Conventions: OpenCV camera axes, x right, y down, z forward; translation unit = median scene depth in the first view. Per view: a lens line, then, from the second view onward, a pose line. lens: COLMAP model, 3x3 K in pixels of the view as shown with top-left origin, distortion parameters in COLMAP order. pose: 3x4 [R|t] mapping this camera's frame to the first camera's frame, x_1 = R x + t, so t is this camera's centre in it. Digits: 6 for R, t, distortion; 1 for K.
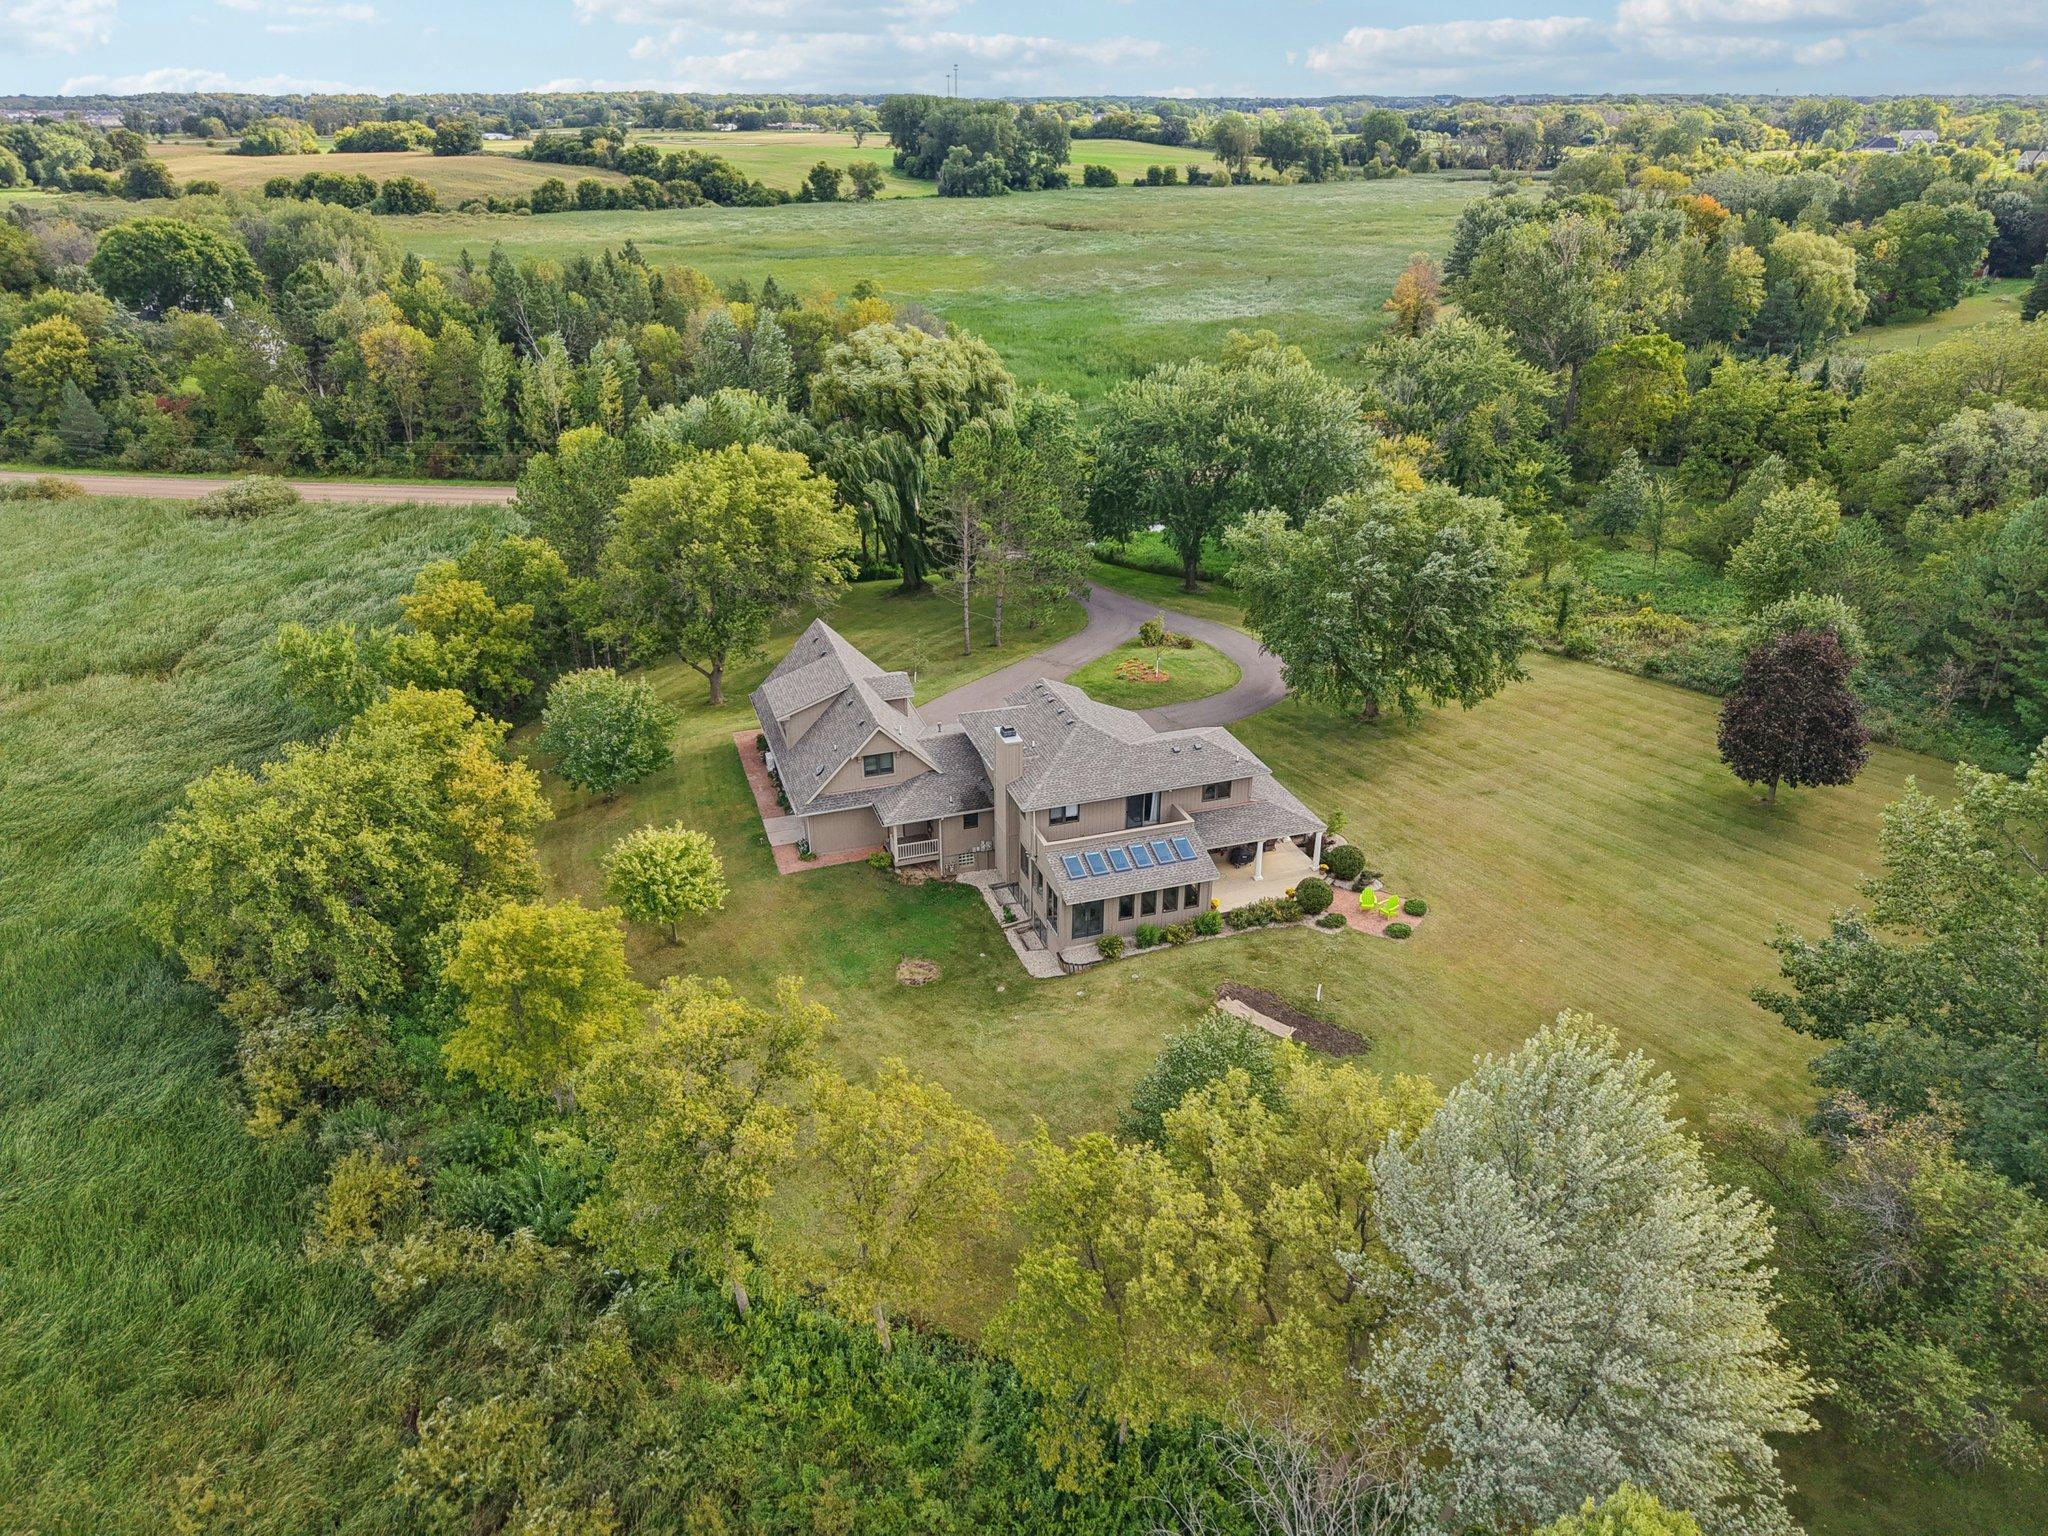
lens RADIAL K [[1391.2, 0, 1023.7], [0, 1391.2, 775.2], [0, 0, 1]] dist [0.009898, -0.003011]
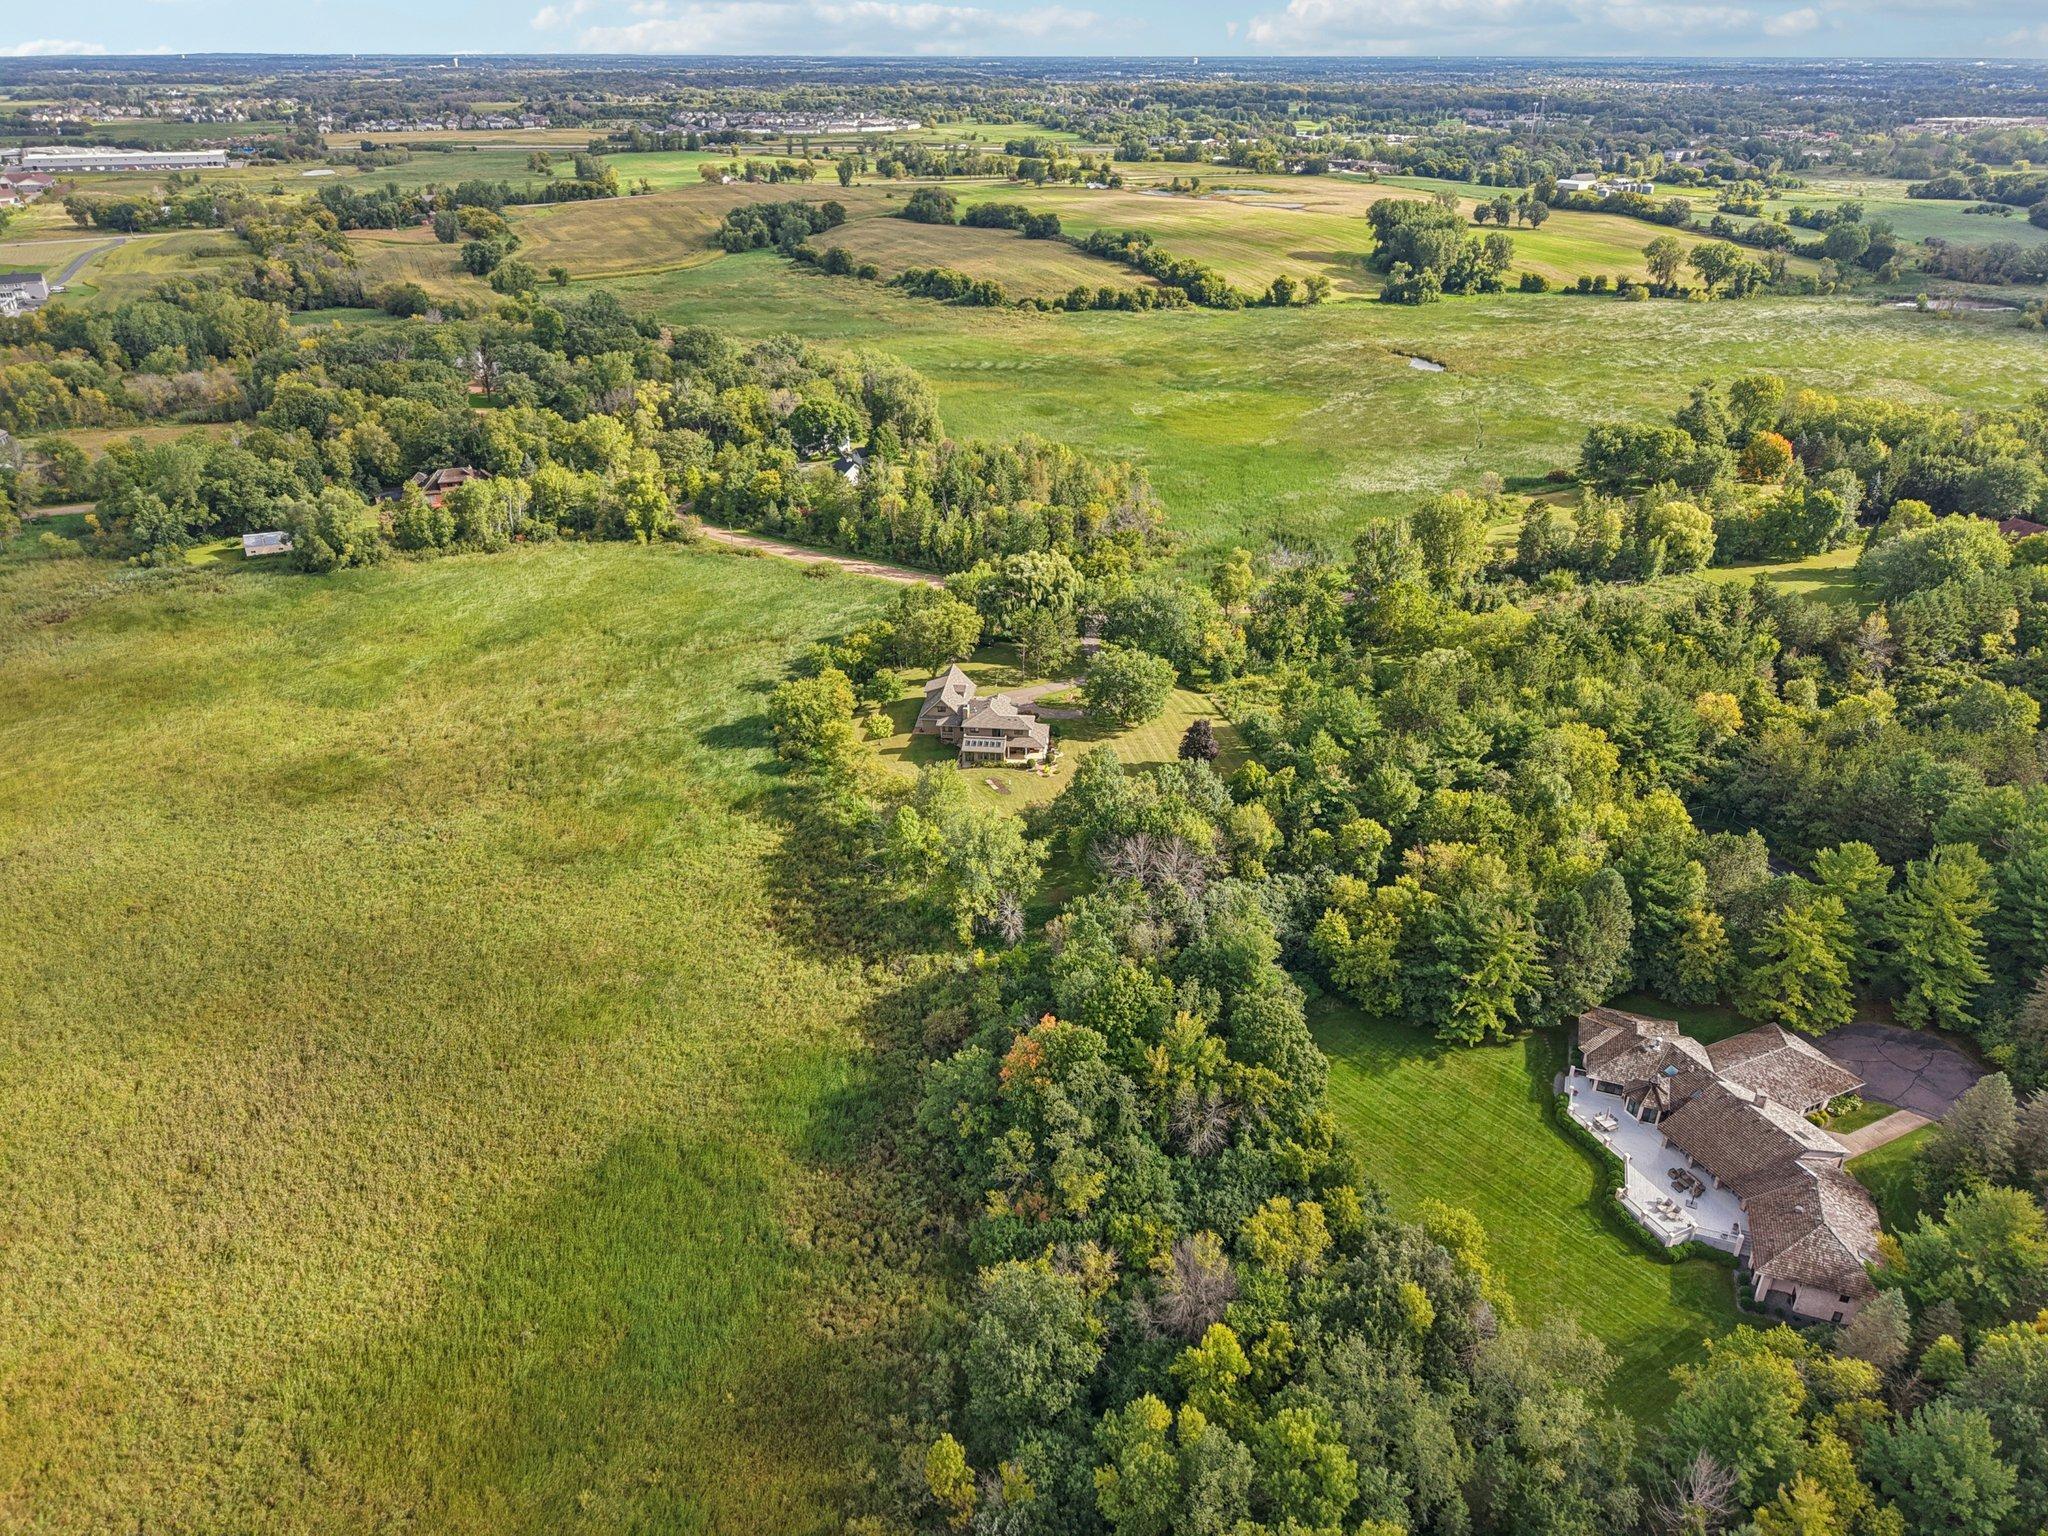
lens RADIAL K [[1391.2, 0, 1024.4], [0, 1391.2, 766.7], [0, 0, 1]] dist [0.009898, -0.003011]
pose [[0.914406, 0.191737, -0.356508, 0.210888], [-0.183586, 0.981355, 0.056911, -0.015672], [0.360773, 0.013410, 0.932557, -0.344547]]
